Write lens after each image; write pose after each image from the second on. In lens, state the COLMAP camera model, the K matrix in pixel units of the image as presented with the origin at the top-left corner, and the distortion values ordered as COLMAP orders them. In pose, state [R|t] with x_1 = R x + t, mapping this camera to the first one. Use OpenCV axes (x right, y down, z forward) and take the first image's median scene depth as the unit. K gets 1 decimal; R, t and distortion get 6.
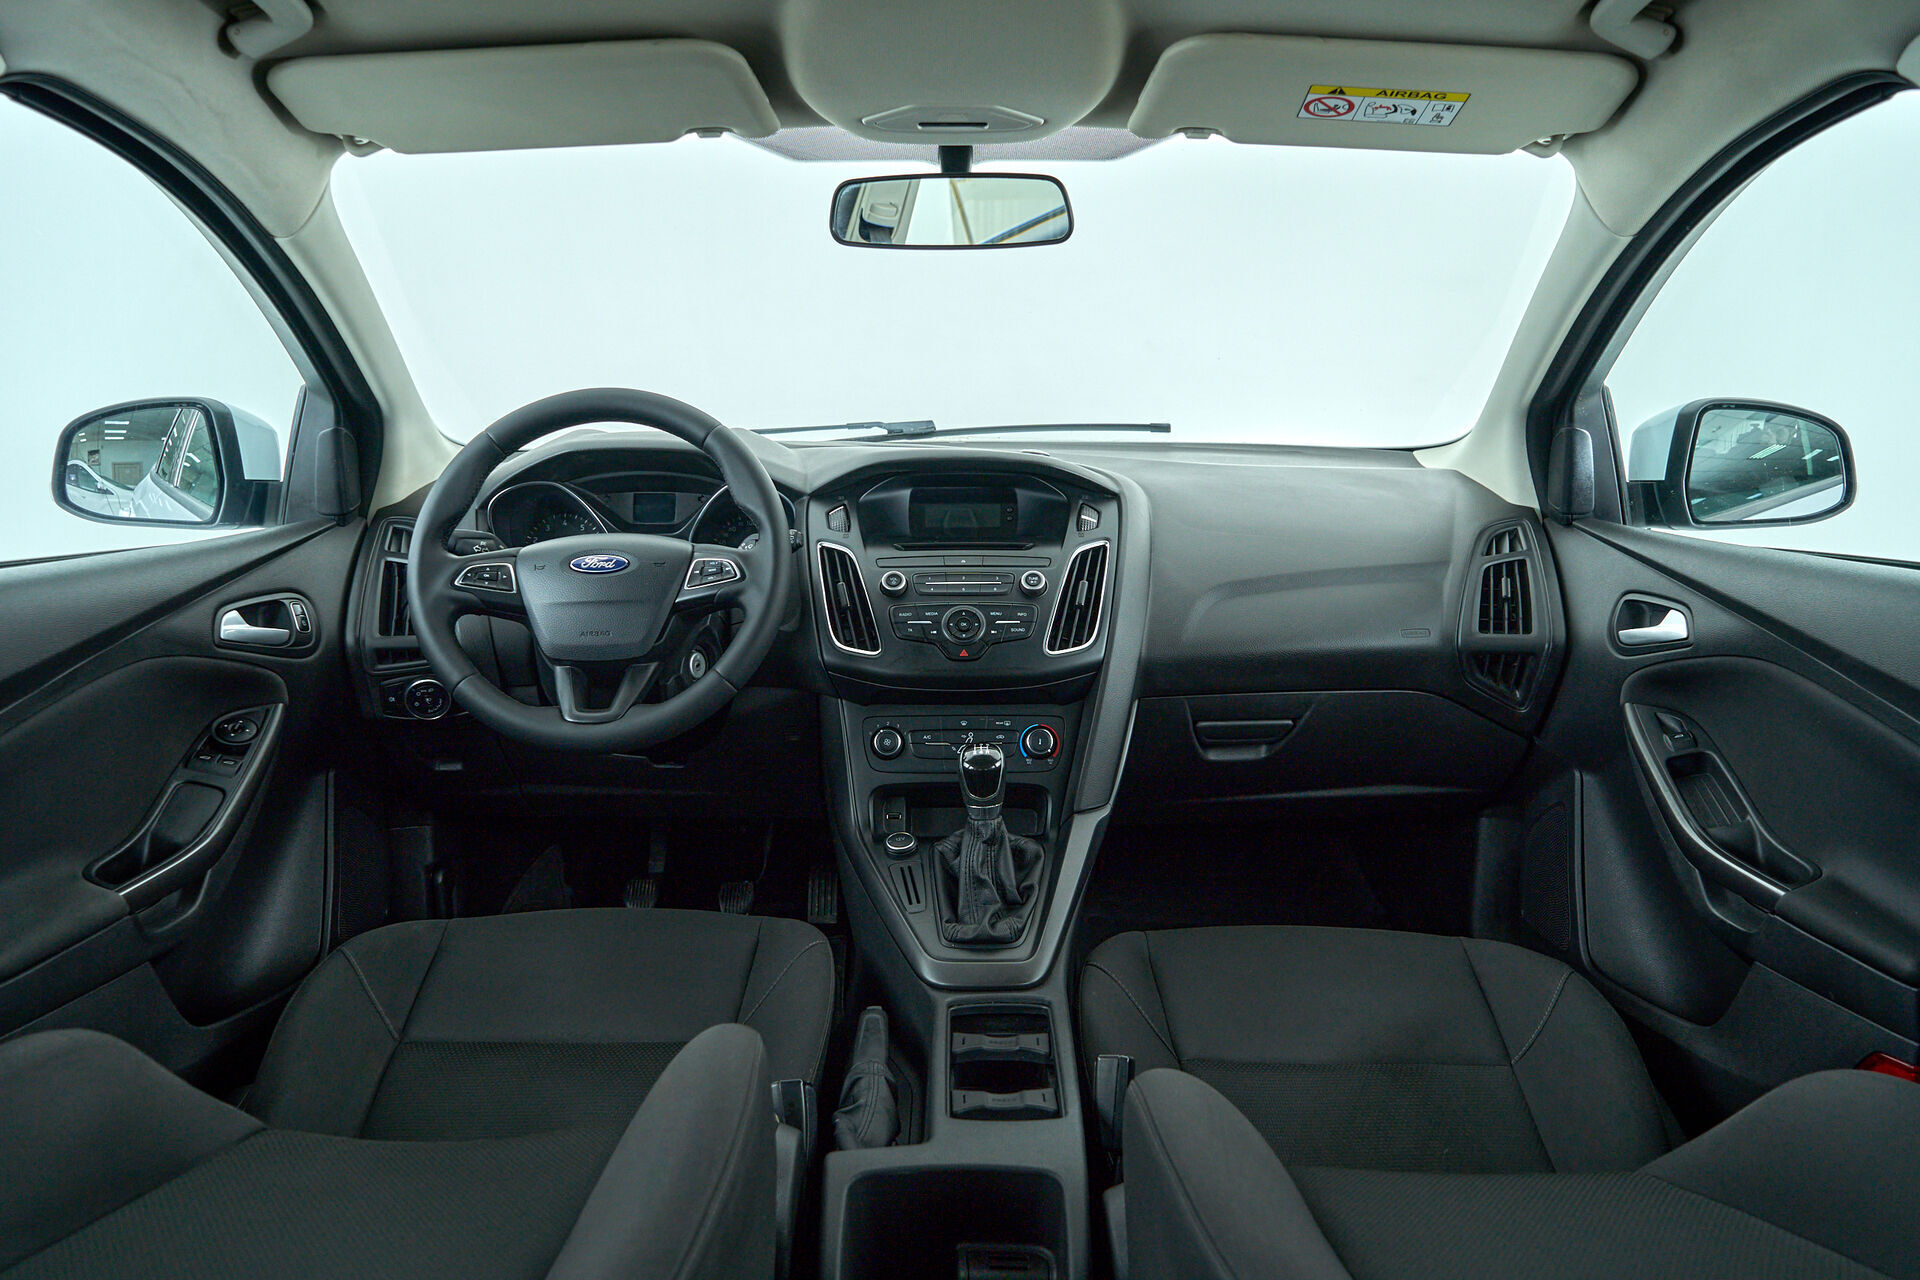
lens RADIAL K [[1561.9, 0, 960.0], [0, 1561.9, 640.0], [0, 0, 1]] dist [0.000837, -0.003734]
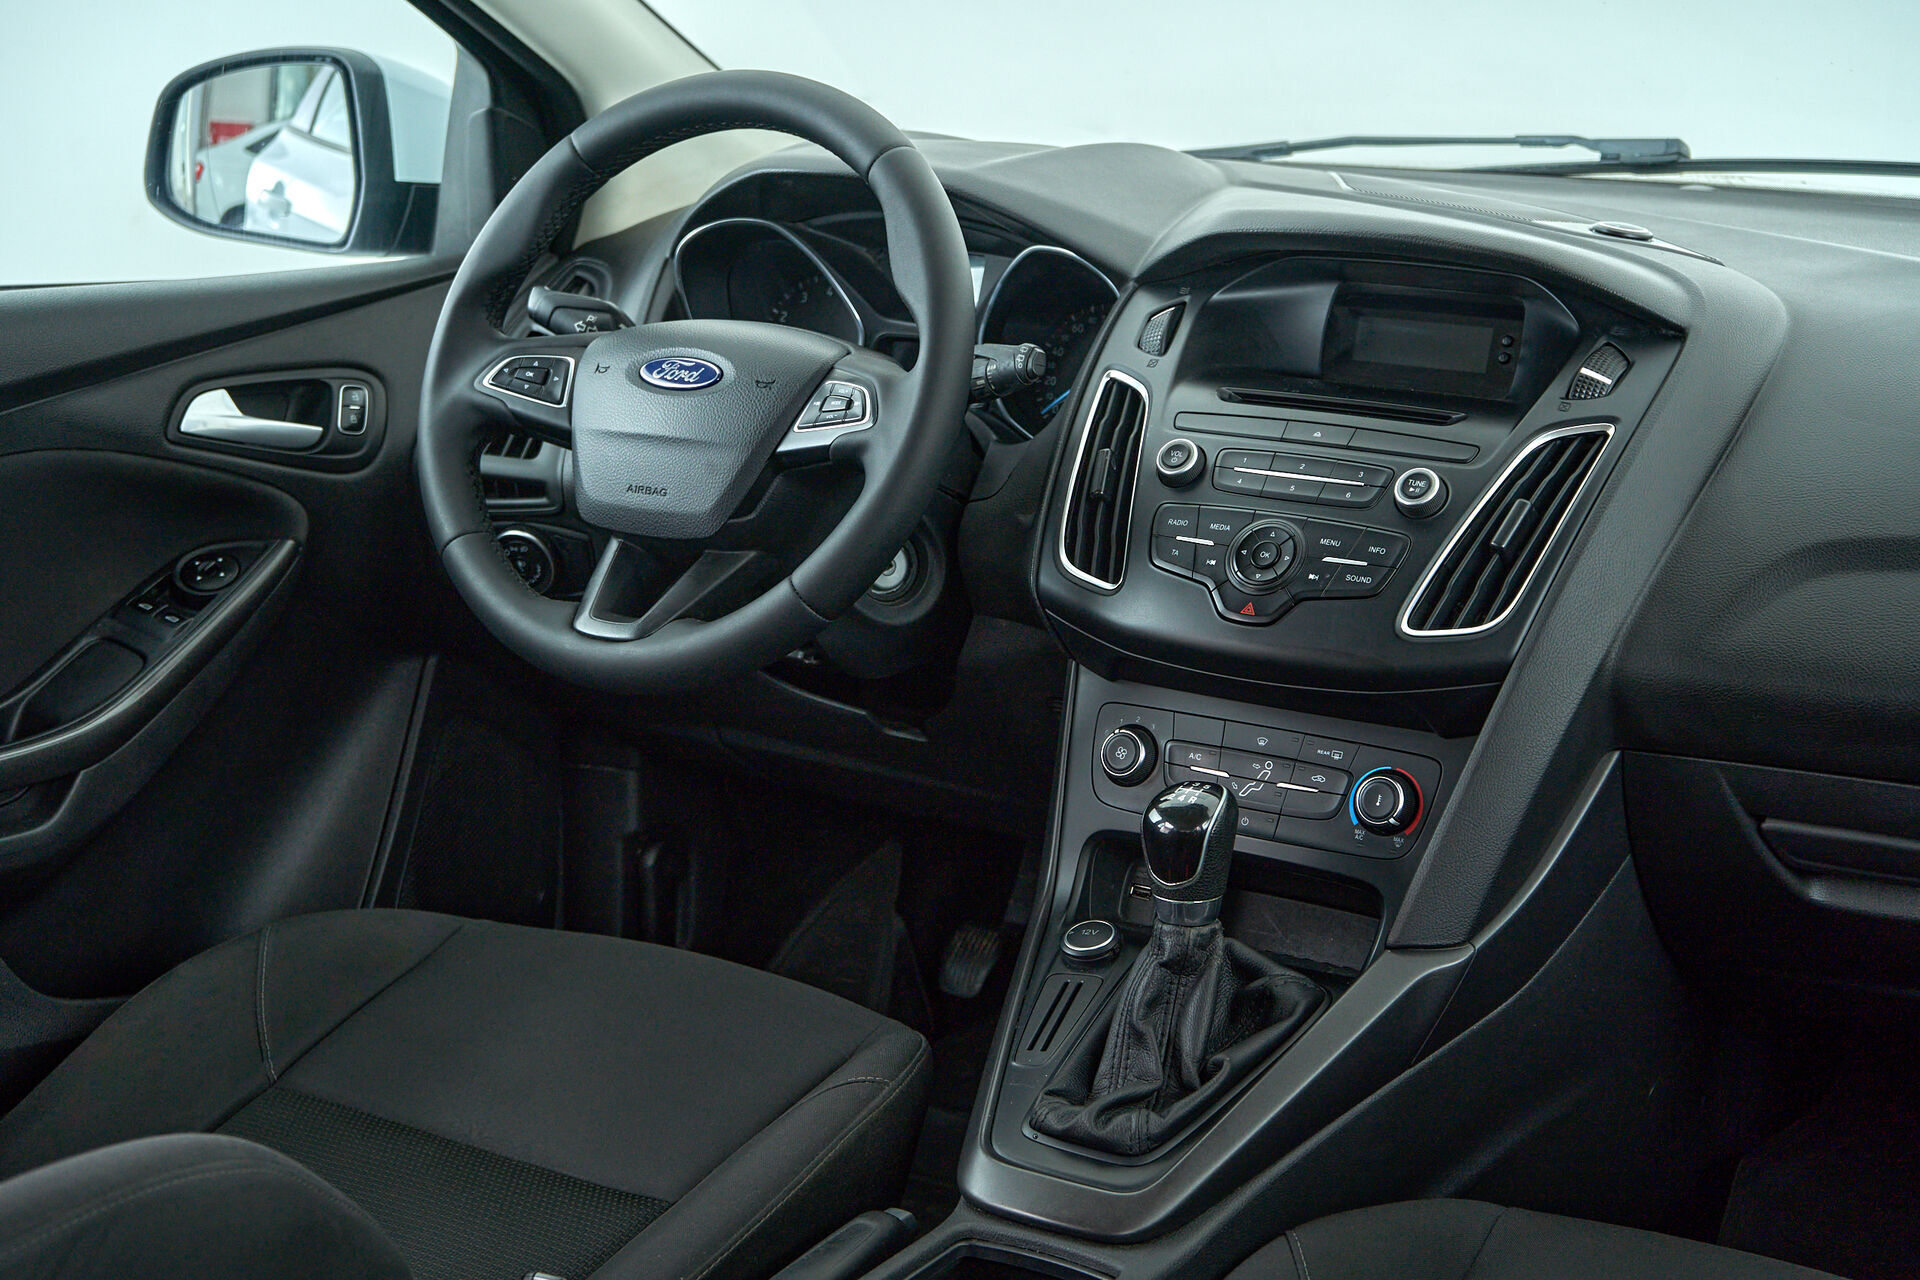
lens RADIAL K [[3059.3, 0, 960.0], [0, 3059.3, 640.0], [0, 0, 1]] dist [0.006693, -0.013378]
pose [[0.839816, 0.143731, -0.523498, 0.450906], [-0.114364, 0.989515, 0.088213, -0.059708], [0.530688, -0.014213, 0.847448, 0.073572]]
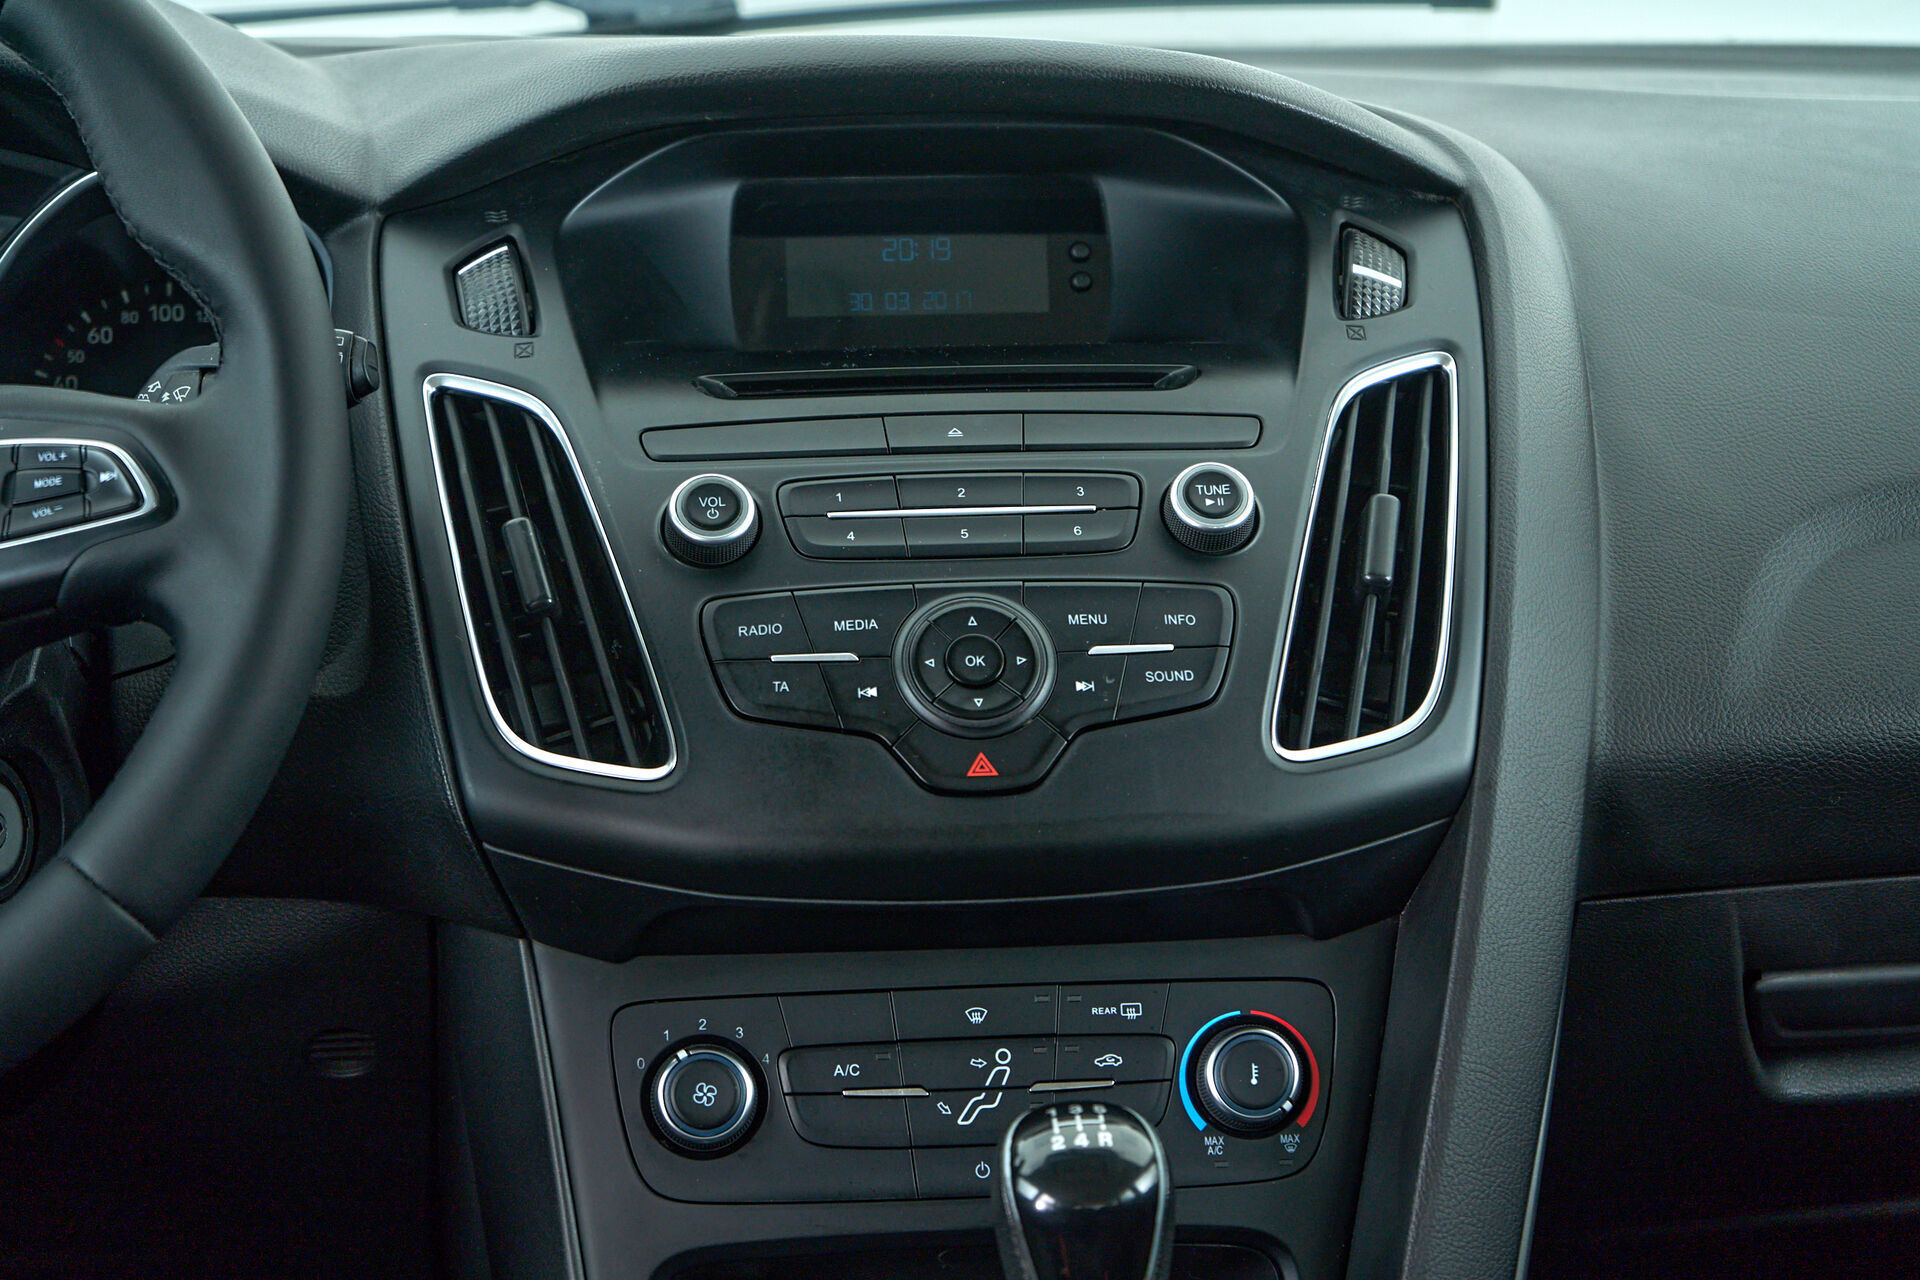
lens RADIAL K [[3913.8, 0, 960.0], [0, 3913.8, 640.0], [0, 0, 1]] dist [0.025162, 0.122437]
pose [[0.995974, -0.023040, 0.086637, -0.059303], [0.022814, 0.999733, 0.003590, -0.016048], [-0.086696, -0.001599, 0.996234, 0.305435]]
